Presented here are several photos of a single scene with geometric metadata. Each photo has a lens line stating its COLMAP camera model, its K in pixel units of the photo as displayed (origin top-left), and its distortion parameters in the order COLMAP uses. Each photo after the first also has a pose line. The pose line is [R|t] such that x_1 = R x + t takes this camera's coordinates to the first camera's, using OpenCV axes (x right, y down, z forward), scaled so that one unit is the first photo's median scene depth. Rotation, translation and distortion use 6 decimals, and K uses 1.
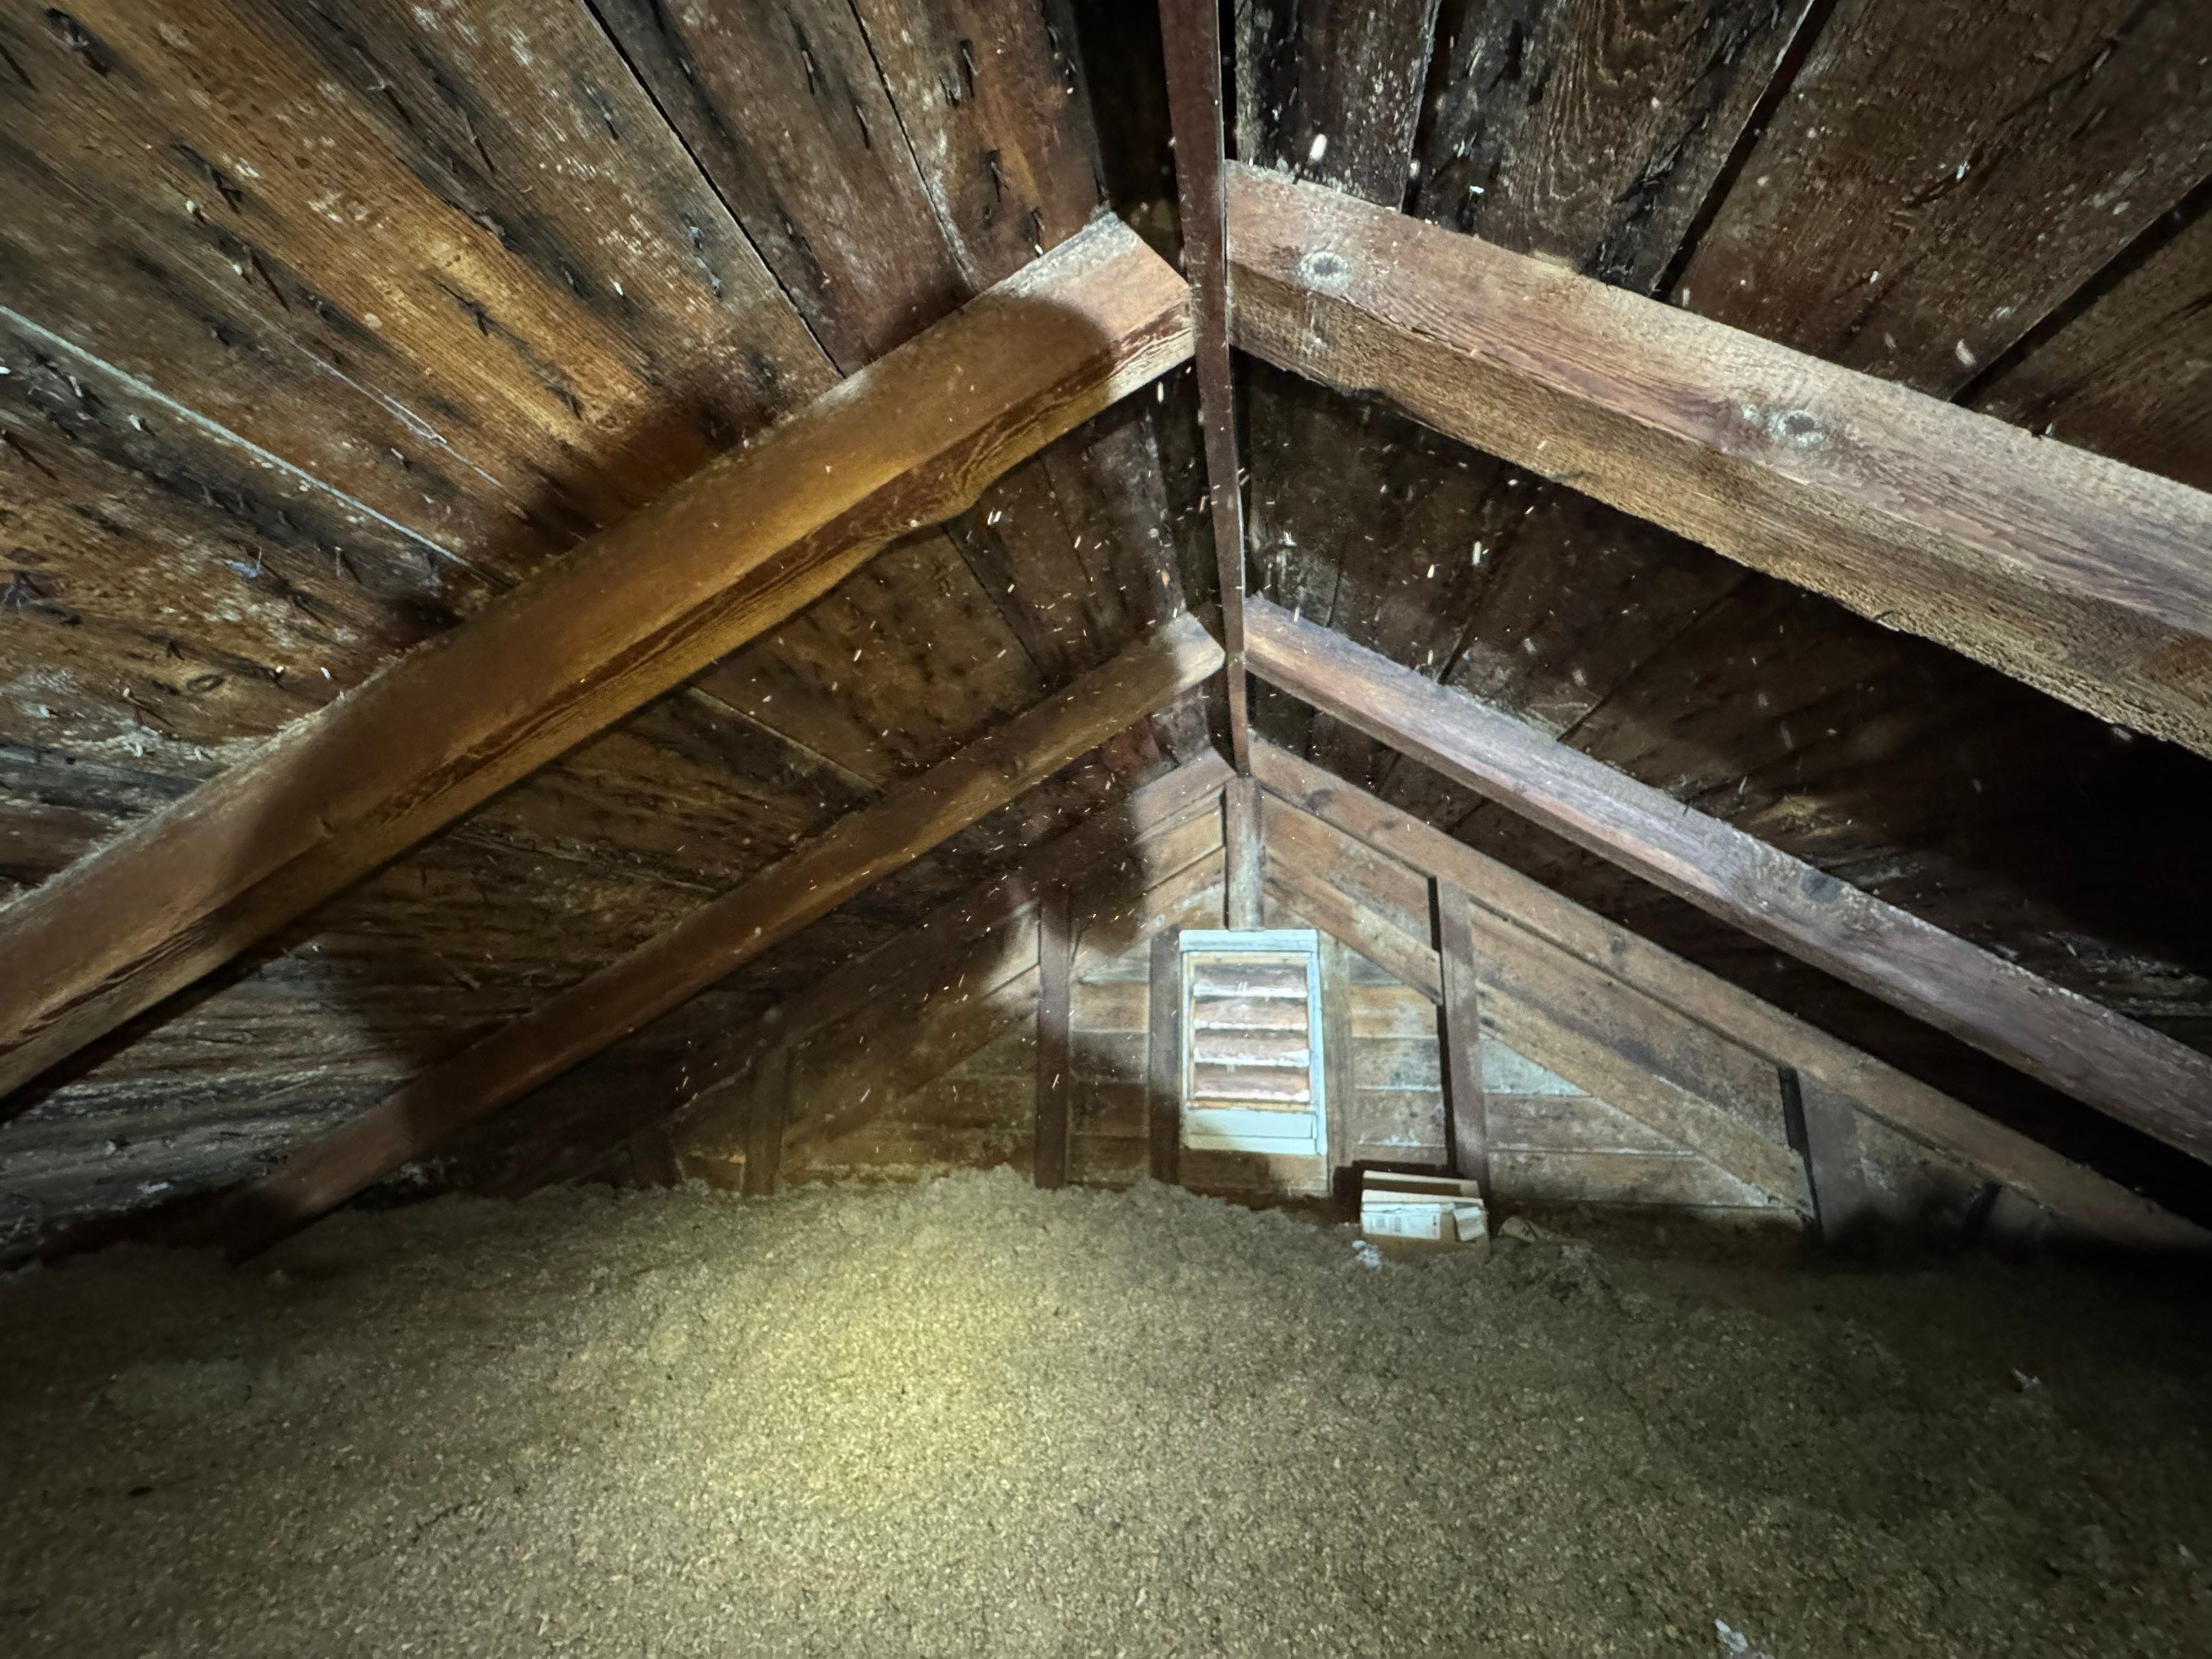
lens RADIAL K [[881.6, 0, 1105.1], [0, 881.6, 829.0], [0, 0, 1]] dist [0.000423, 0.000003]
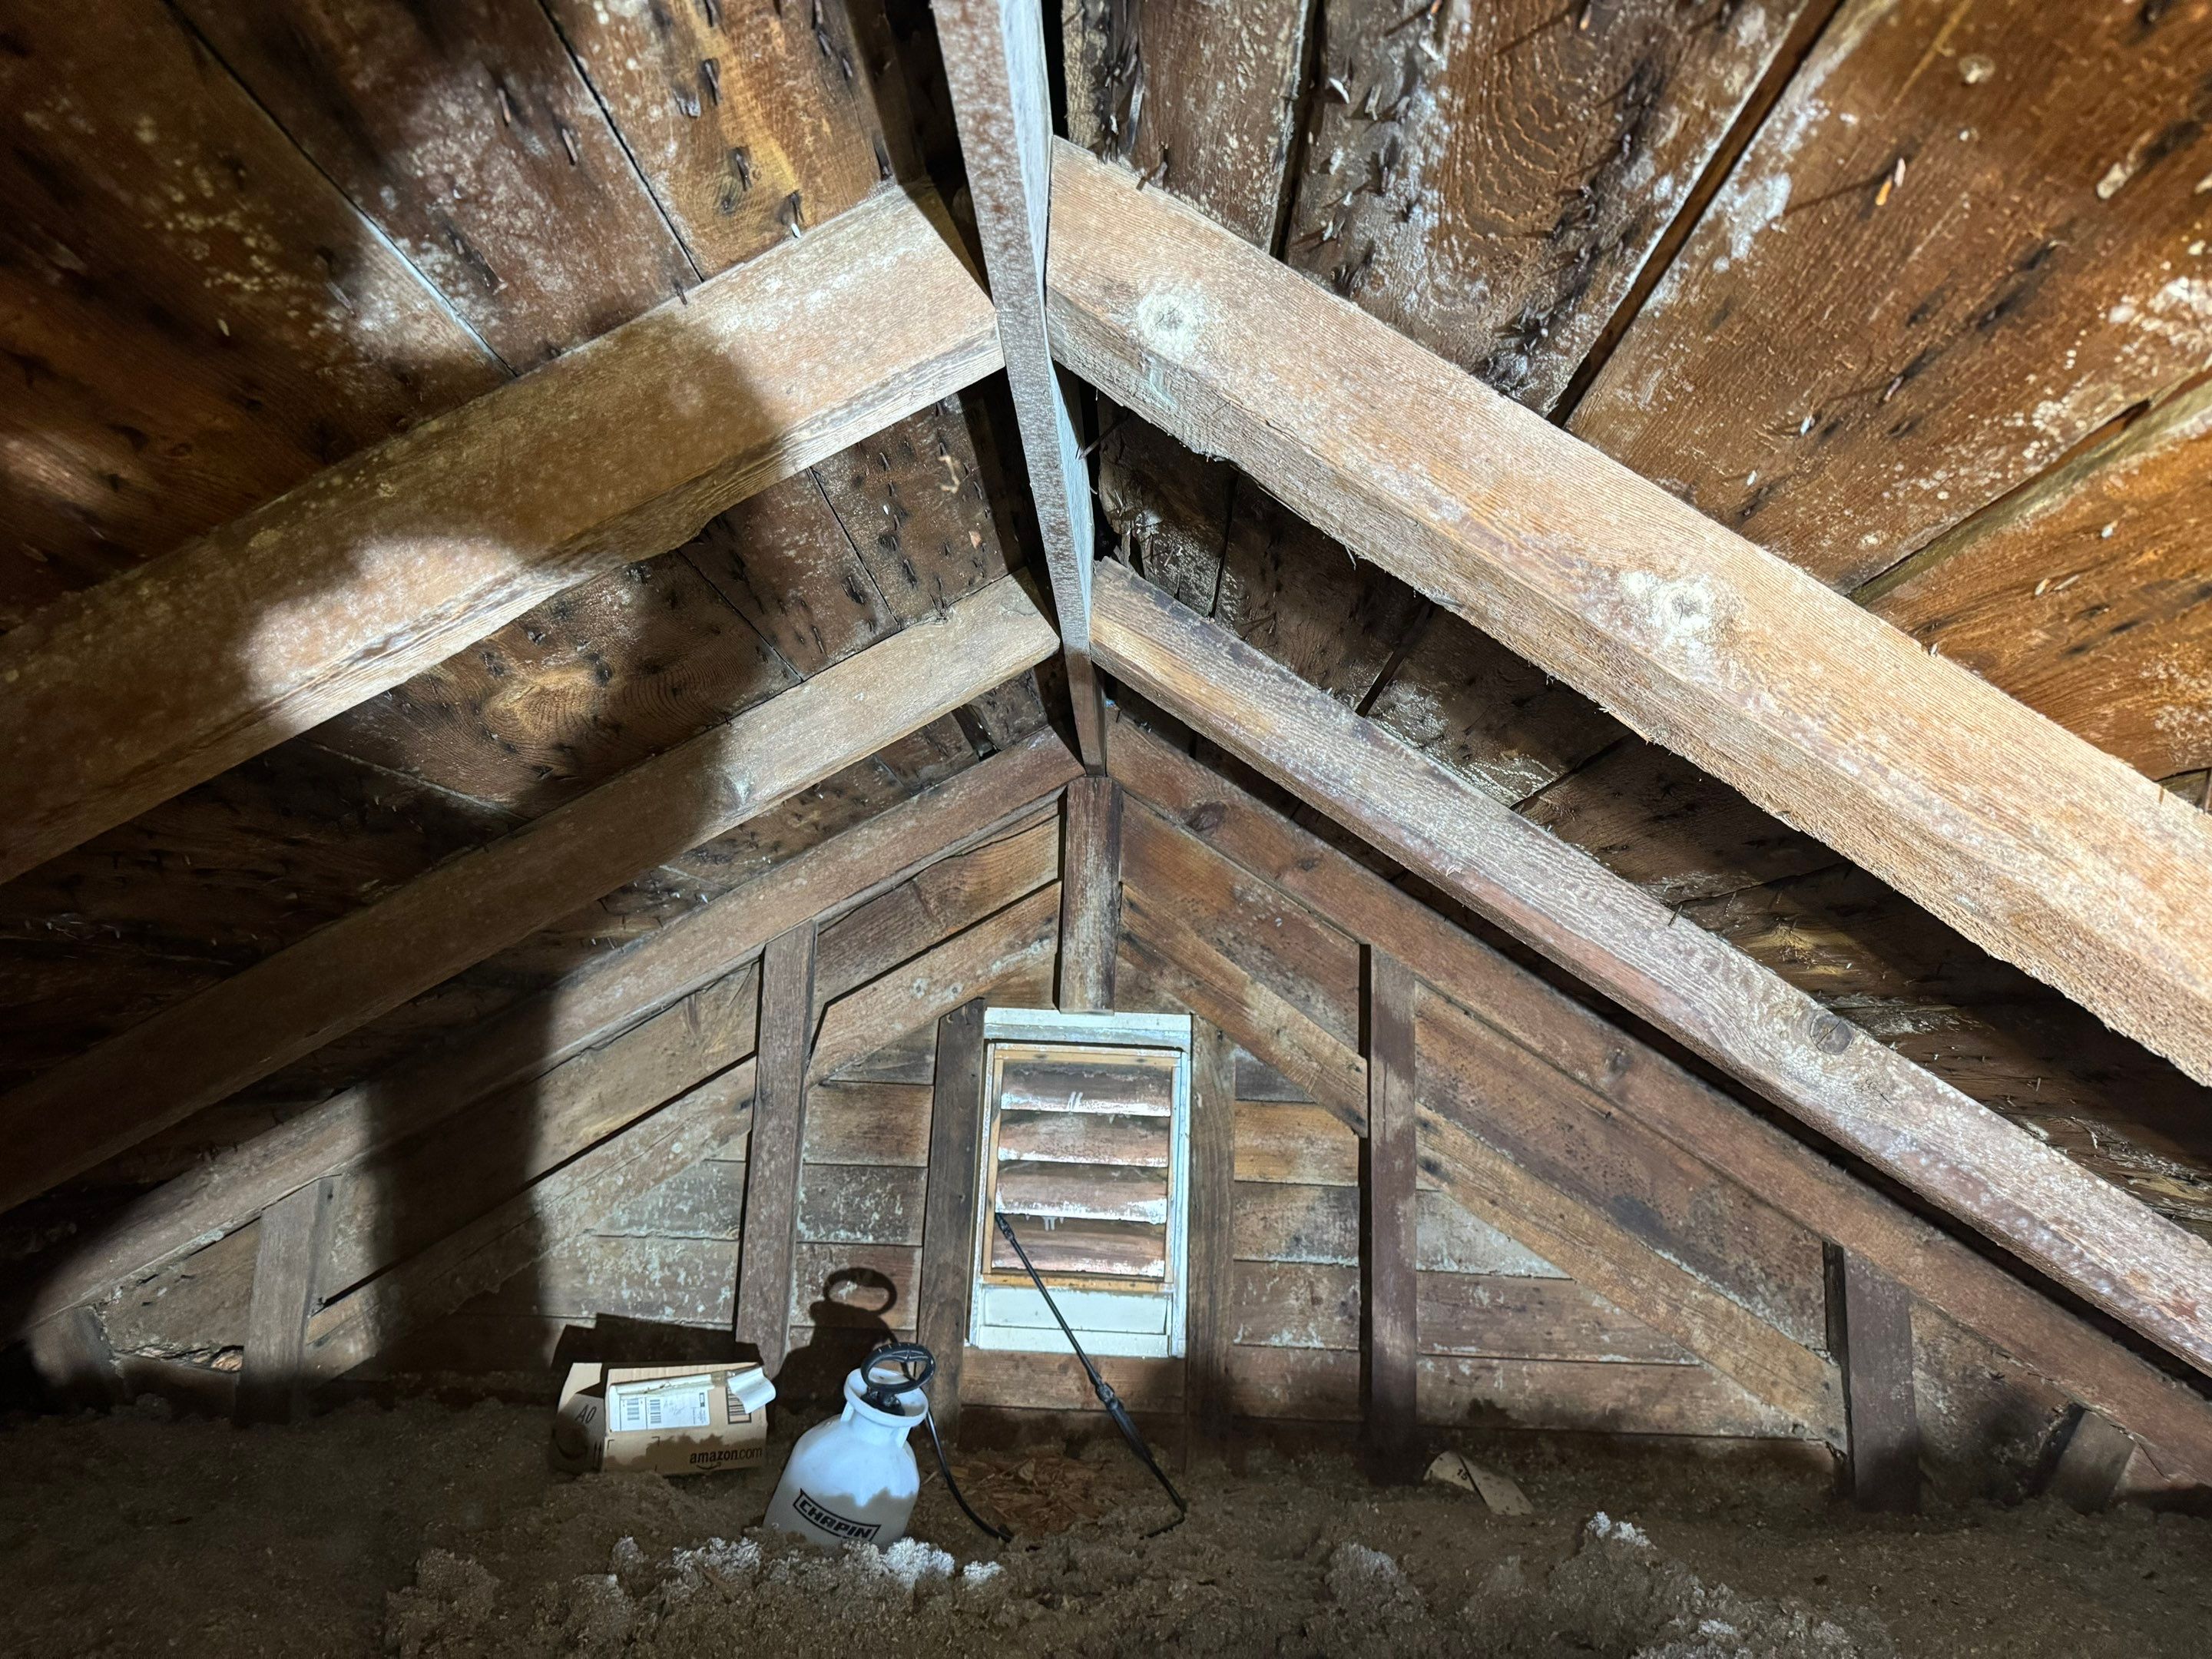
lens RADIAL K [[1530.7, 0, 1096.0], [0, 1530.7, 833.9], [0, 0, 1]] dist [0.070955, -0.089340]
pose [[0.989230, 0.048353, 0.138151, 0.006216], [-0.055561, 0.997262, 0.048801, -0.077075], [-0.135413, -0.055952, 0.989208, -0.116191]]
